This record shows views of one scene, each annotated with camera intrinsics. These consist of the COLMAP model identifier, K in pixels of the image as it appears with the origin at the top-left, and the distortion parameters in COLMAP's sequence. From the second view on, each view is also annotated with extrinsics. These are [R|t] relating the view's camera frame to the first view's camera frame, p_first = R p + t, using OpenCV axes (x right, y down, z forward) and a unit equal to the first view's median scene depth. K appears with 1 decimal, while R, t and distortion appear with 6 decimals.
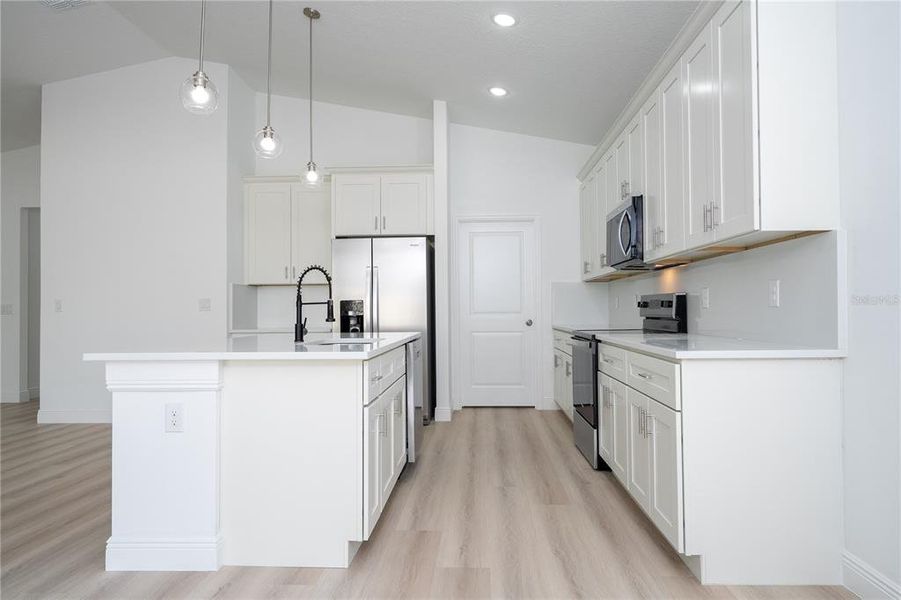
lens RADIAL K [[563.2, 0, 467.2], [0, 563.2, 300.0], [0, 0, 1]] dist [0.036143, -0.000024]
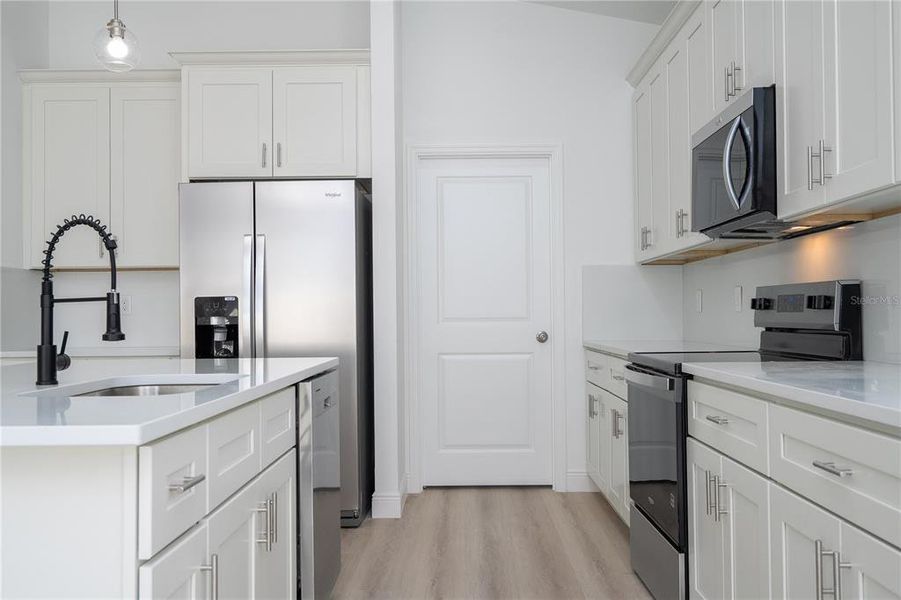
lens RADIAL K [[843.4, 0, 467.7], [0, 843.4, 303.0], [0, 0, 1]] dist [0.002294, 0.005215]
pose [[0.999513, -0.000284, 0.031209, 0.011621], [0.000176, 0.999994, 0.003460, 0.004048], [-0.031210, -0.003453, 0.999507, 0.208023]]
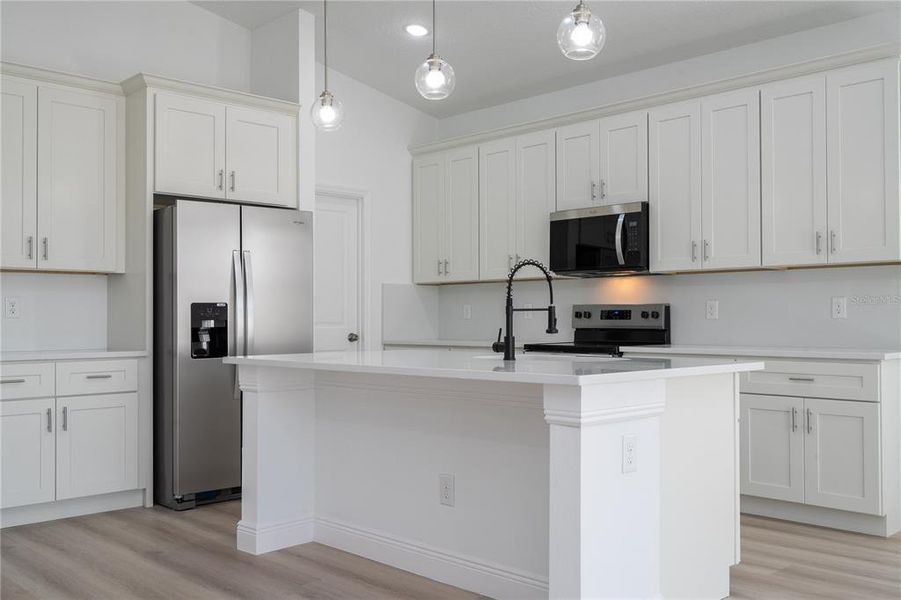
lens RADIAL K [[843.4, 0, 467.7], [0, 843.4, 303.0], [0, 0, 1]] dist [0.002294, 0.005215]
pose [[0.687028, 0.020946, 0.726329, -0.757093], [-0.017561, 0.999771, -0.012220, 0.008141], [-0.726419, -0.004360, 0.687238, 0.181207]]
